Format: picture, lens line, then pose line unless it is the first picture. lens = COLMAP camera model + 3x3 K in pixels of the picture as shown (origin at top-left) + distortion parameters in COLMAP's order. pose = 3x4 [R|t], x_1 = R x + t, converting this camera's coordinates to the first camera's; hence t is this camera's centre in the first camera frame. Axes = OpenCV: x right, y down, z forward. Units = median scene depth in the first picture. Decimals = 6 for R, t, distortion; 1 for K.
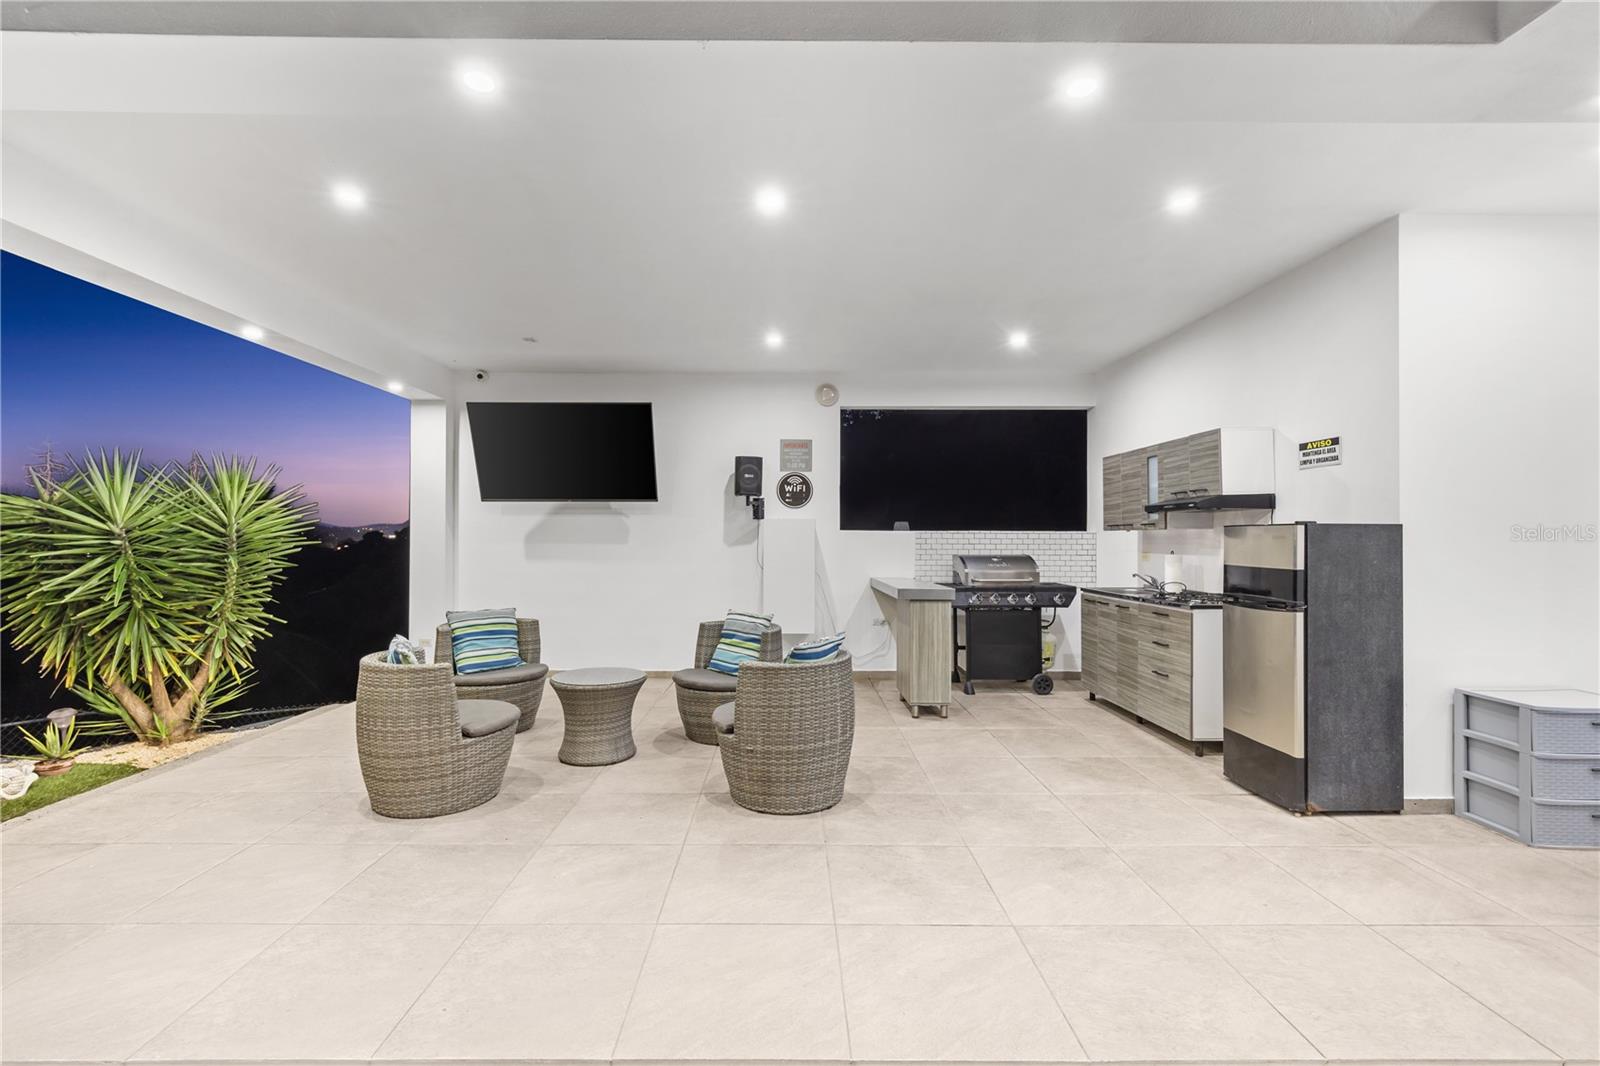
lens RADIAL K [[680.4, 0, 810.4], [0, 680.4, 536.1], [0, 0, 1]] dist [-0.000158, -0.000266]
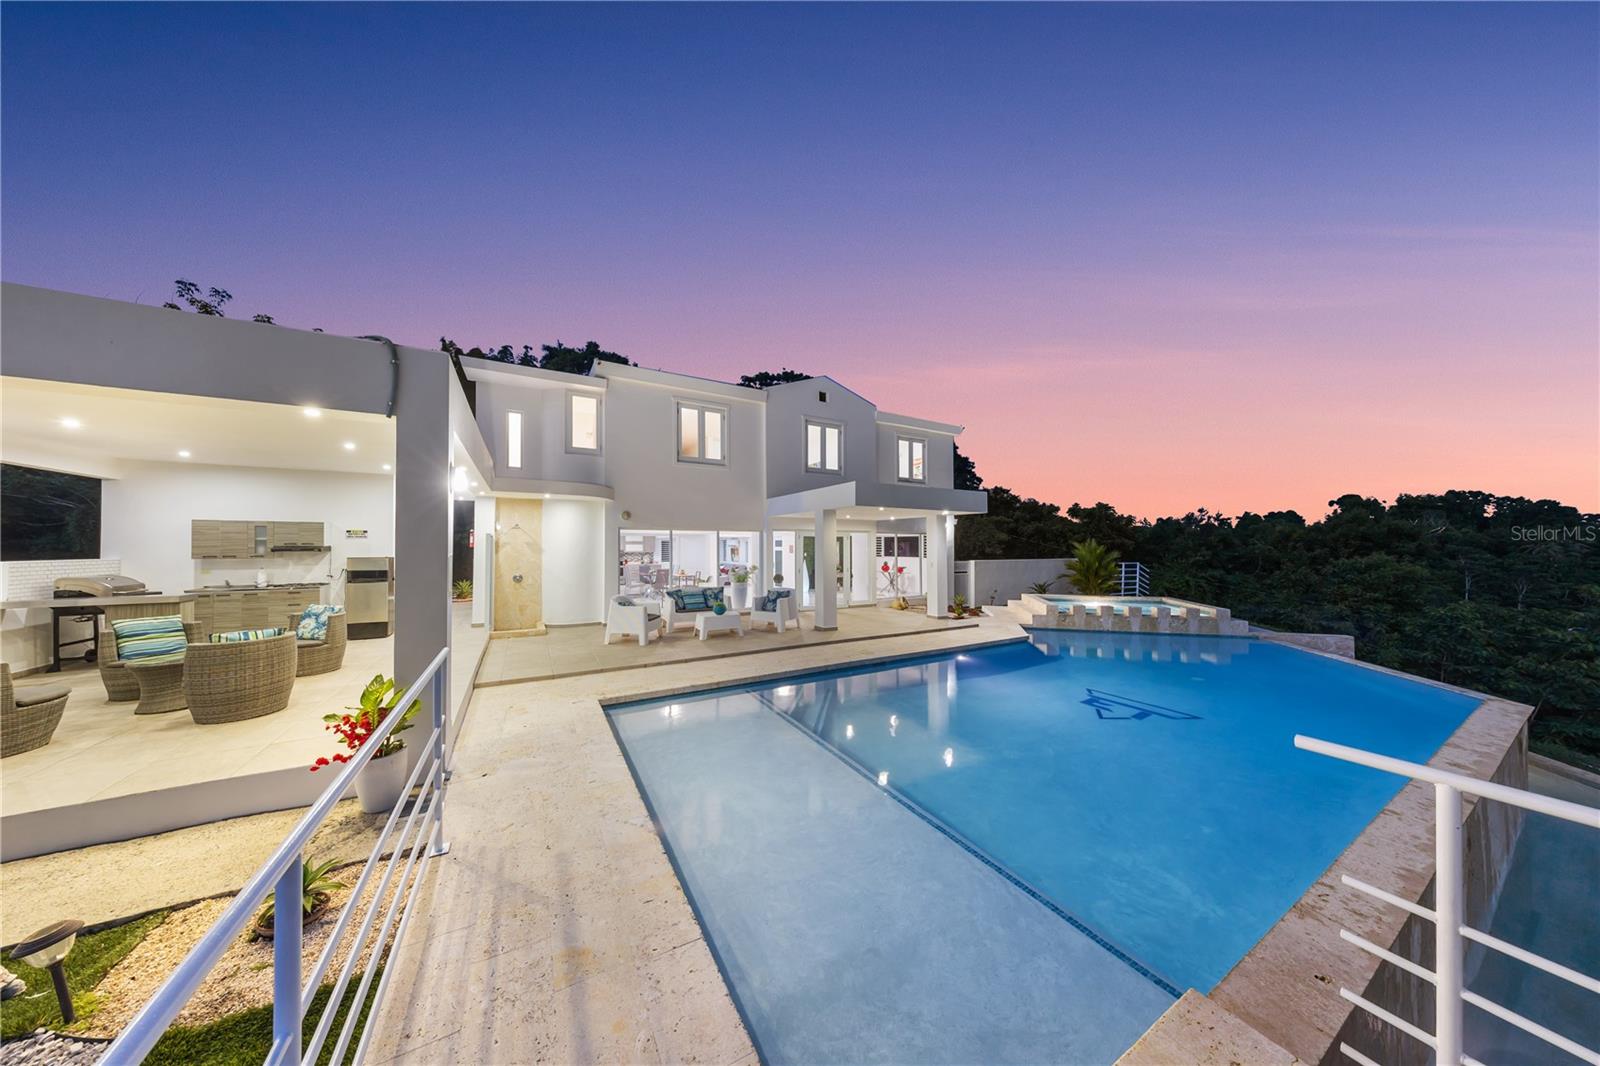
lens RADIAL K [[480.5, 0, 793.7], [0, 480.5, 538.0], [0, 0, 1]] dist [0.006295, 0.000024]
pose [[-0.481645, 0.014197, 0.876252, -1.443771], [-0.005467, 0.999801, -0.019203, -0.046789], [-0.876349, -0.014040, -0.481471, 0.189125]]
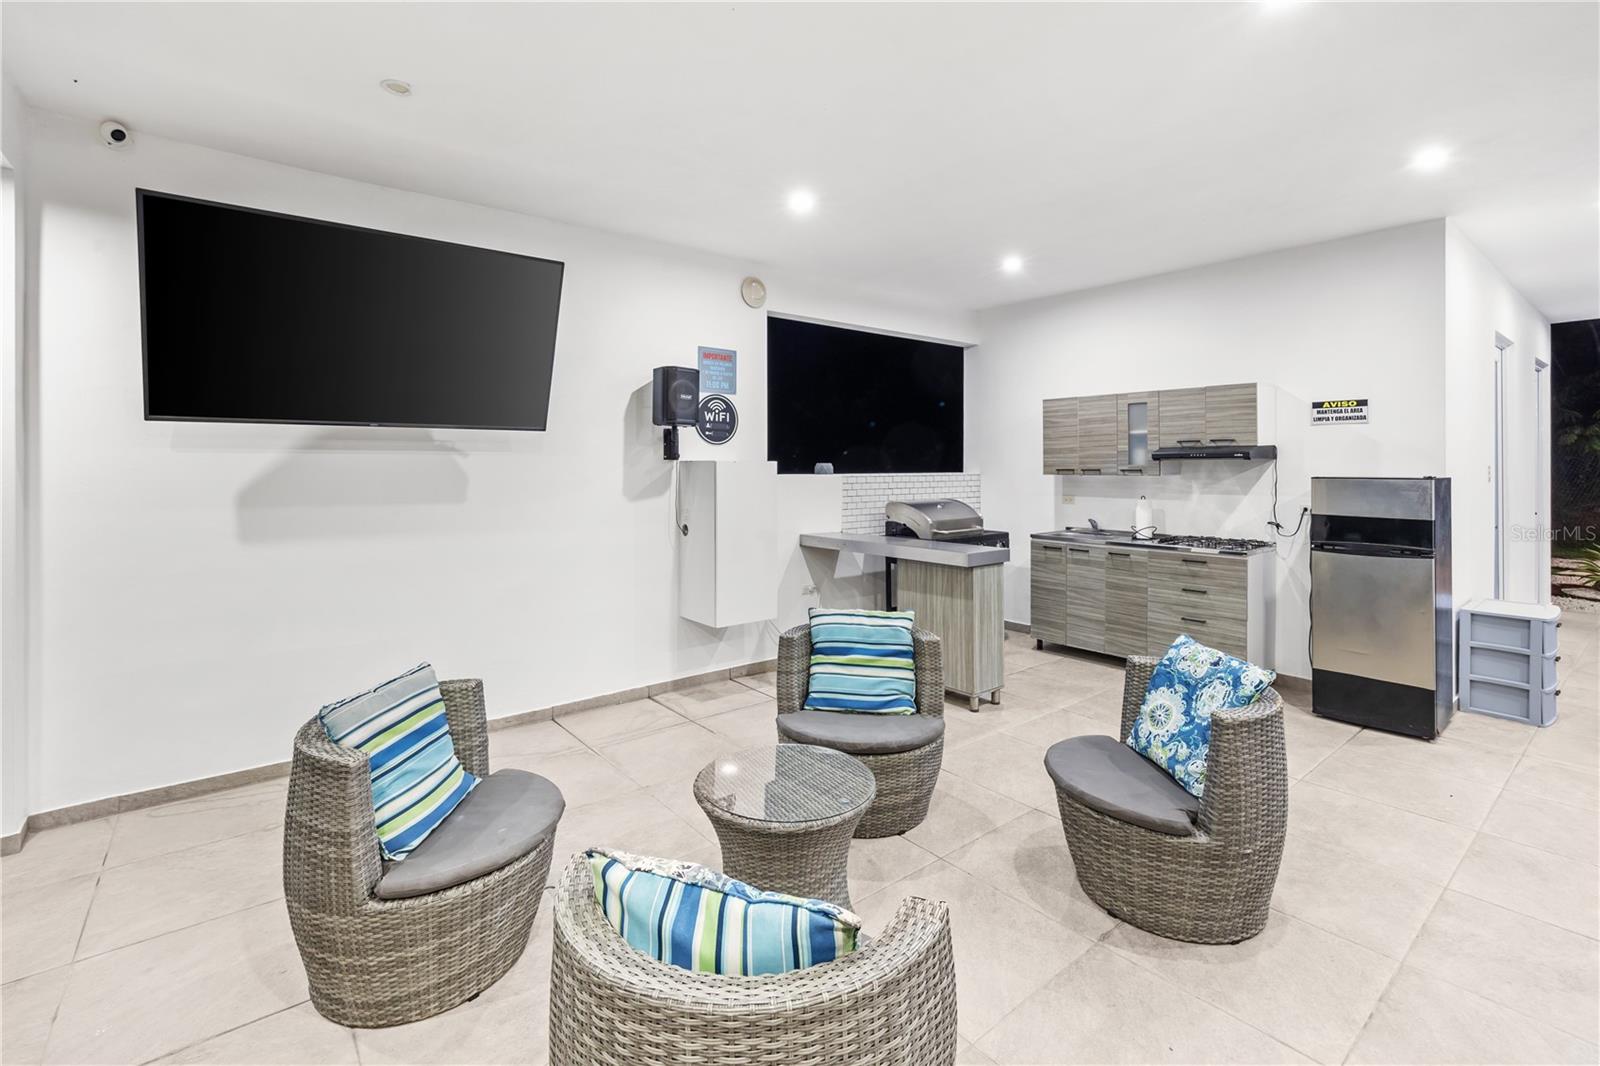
lens RADIAL K [[693.0, 0, 784.7], [0, 693.0, 466.3], [0, 0, 1]] dist [-0.001256, -0.000443]
pose [[0.797417, -0.004035, 0.603415, -0.444630], [-0.000138, 0.999976, 0.006869, -0.025278], [-0.603428, -0.005561, 0.797398, 0.411205]]
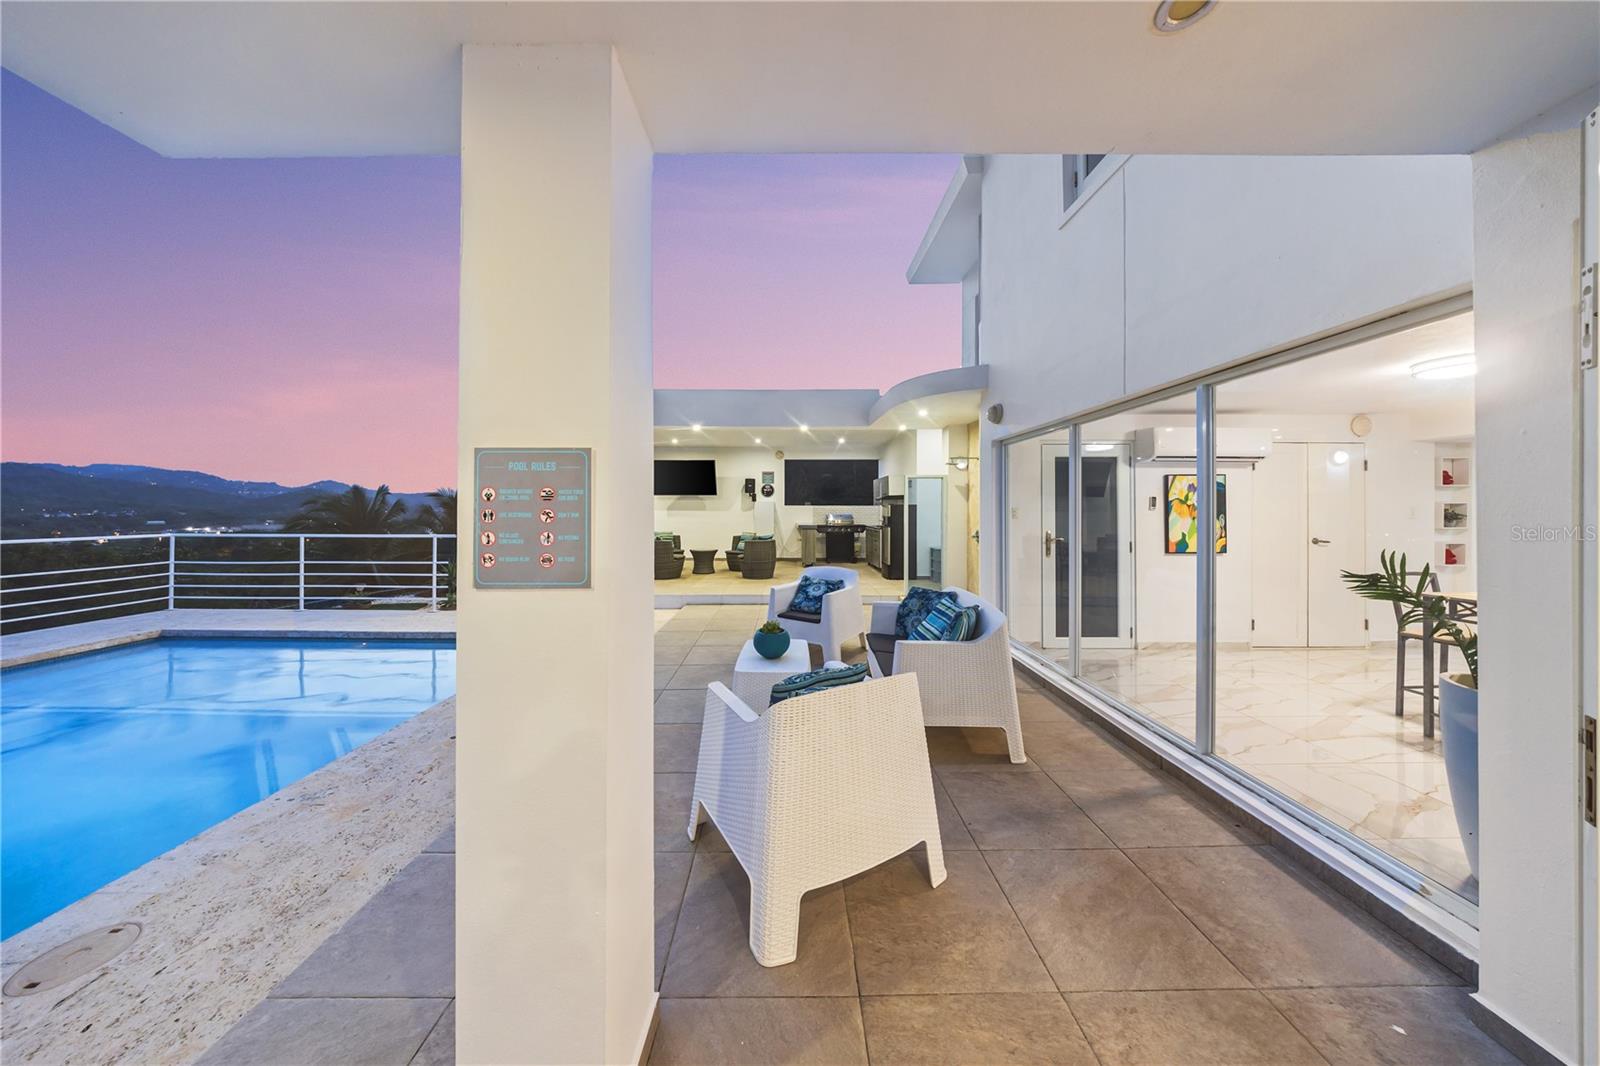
lens RADIAL K [[475.5, 0, 799.4], [0, 475.5, 509.5], [0, 0, 1]] dist [-0.000017, 0.000089]
pose [[0.999984, -0.001343, -0.005512, 0.123335], [0.001376, 0.999981, 0.005981, -0.004635], [0.005504, -0.005989, 0.999967, -0.955095]]
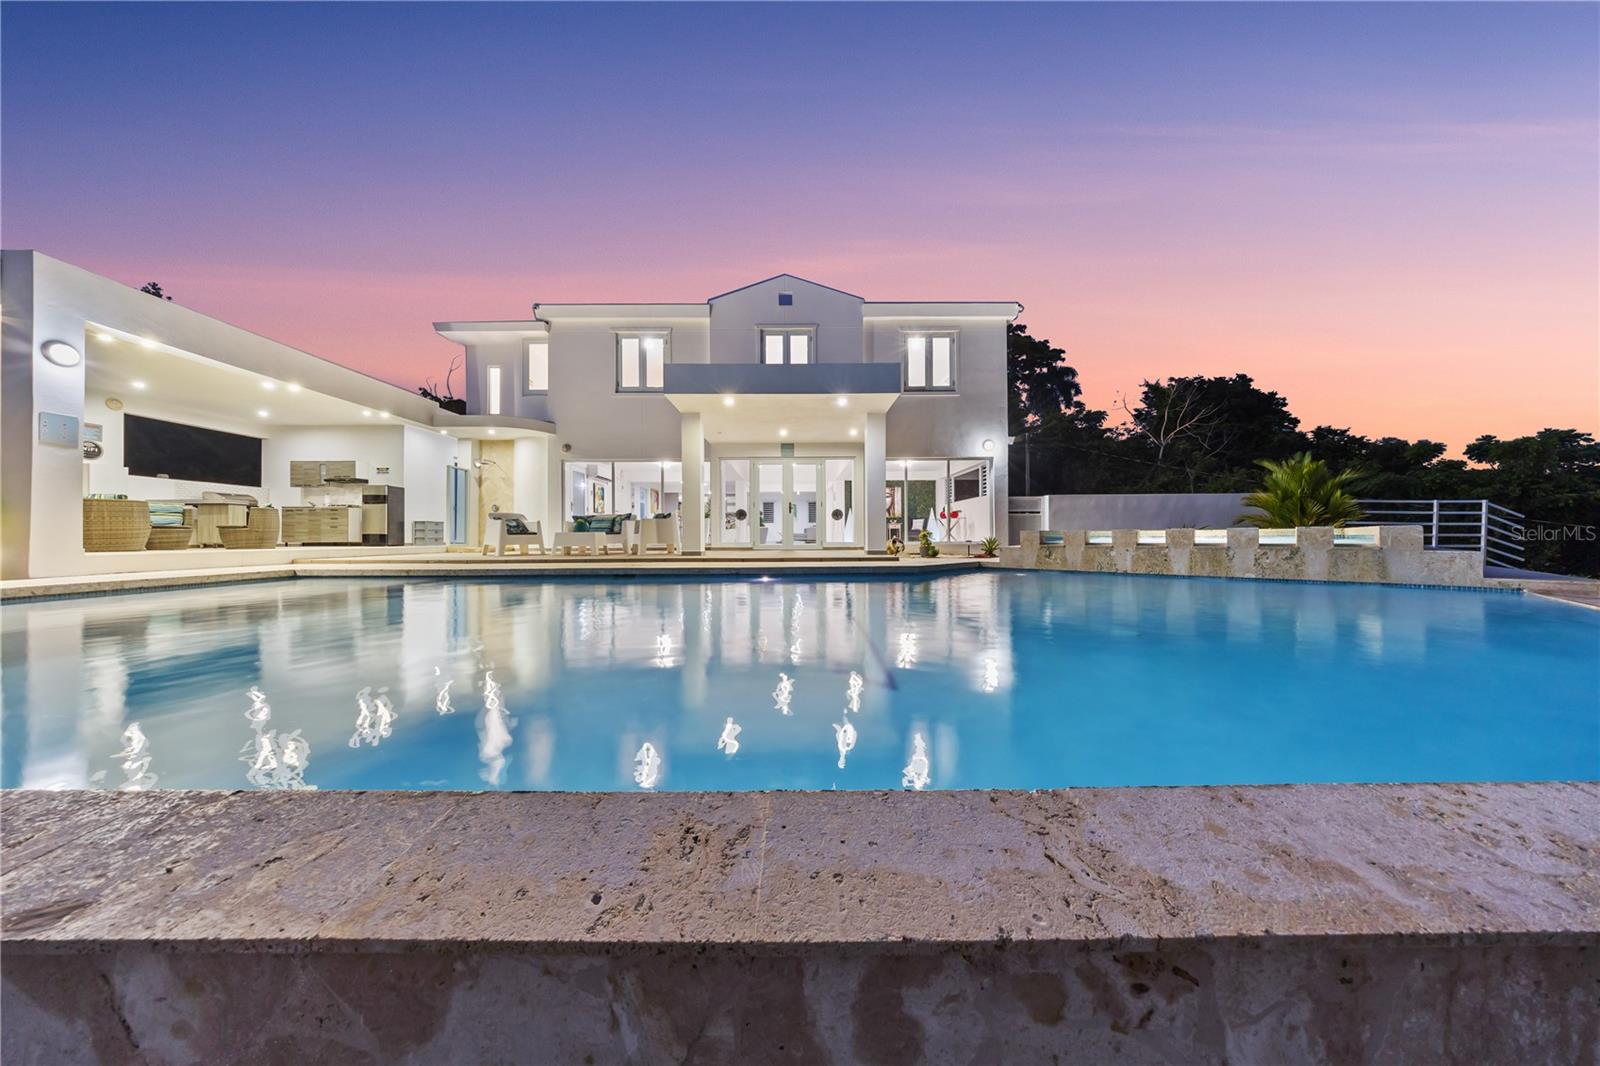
lens RADIAL K [[476.7, 0, 796.6], [0, 476.7, 535.8], [0, 0, 1]] dist [-0.001458, -0.000046]
pose [[0.012954, 0.001472, 0.999915, -1.440171], [0.000354, 0.999999, -0.001476, 0.190272], [-0.999916, 0.000373, 0.012954, -1.071746]]
